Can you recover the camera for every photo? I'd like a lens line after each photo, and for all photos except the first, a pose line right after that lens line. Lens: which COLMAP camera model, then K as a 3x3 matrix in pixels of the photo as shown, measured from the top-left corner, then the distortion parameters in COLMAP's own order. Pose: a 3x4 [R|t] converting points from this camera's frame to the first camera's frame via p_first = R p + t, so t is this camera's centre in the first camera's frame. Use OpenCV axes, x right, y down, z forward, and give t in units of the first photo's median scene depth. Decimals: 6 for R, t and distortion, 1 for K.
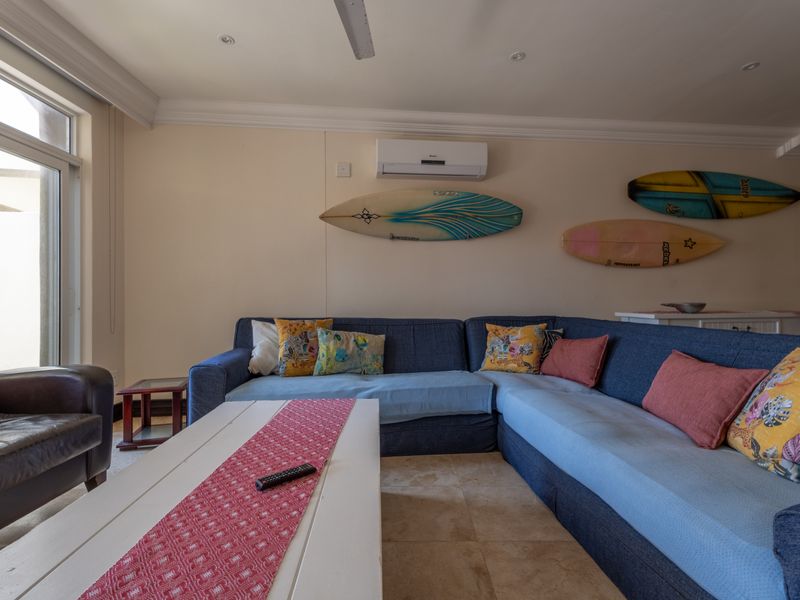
lens RADIAL K [[378.2, 0, 400.7], [0, 378.2, 297.4], [0, 0, 1]] dist [0.003703, 0.000876]
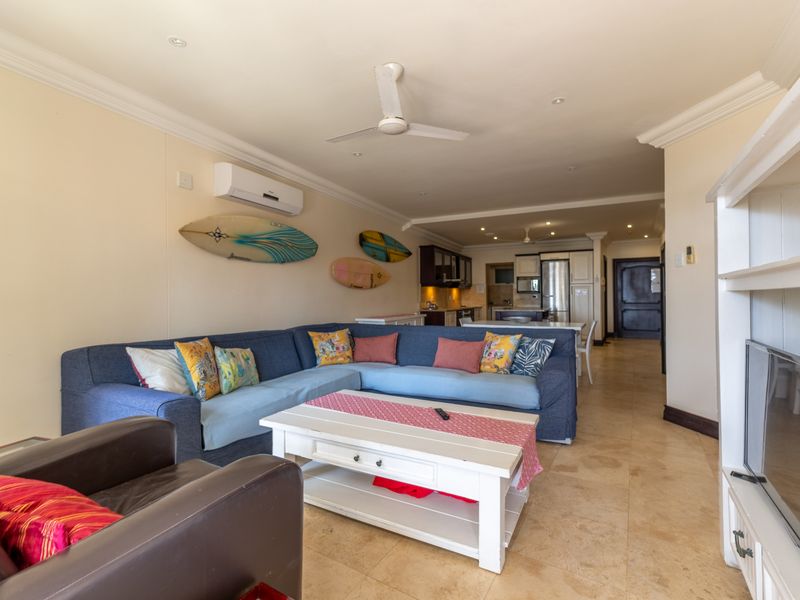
lens RADIAL K [[378.2, 0, 400.7], [0, 378.2, 297.4], [0, 0, 1]] dist [0.003703, 0.000876]
pose [[0.523248, 0.004793, 0.852167, -0.691576], [-0.005508, 0.999982, -0.002243, -0.045802], [-0.852163, -0.003520, 0.523265, 0.043068]]
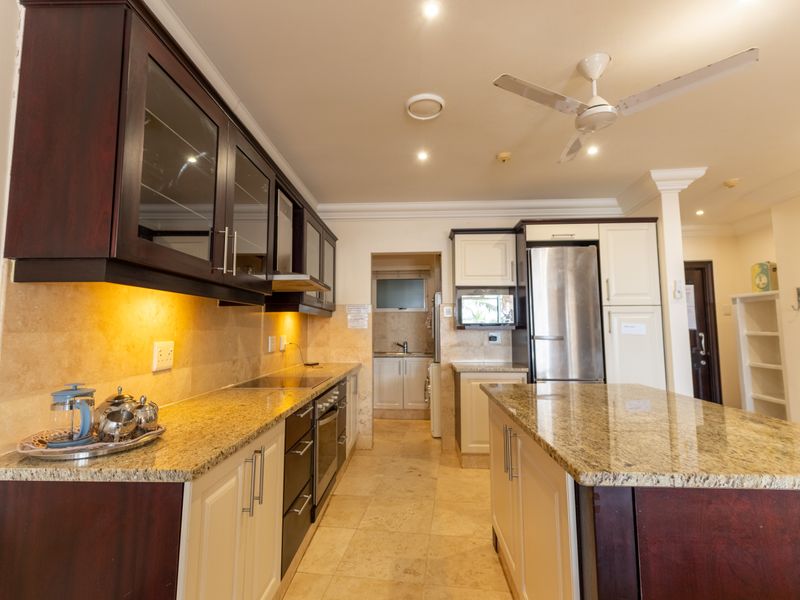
lens RADIAL K [[378.2, 0, 400.7], [0, 378.2, 297.4], [0, 0, 1]] dist [0.003703, 0.000876]
pose [[0.139418, 0.095023, 0.985664, 1.149964], [-0.009753, 0.995469, -0.094589, -0.076817], [-0.990186, 0.003574, 0.139713, 0.816478]]
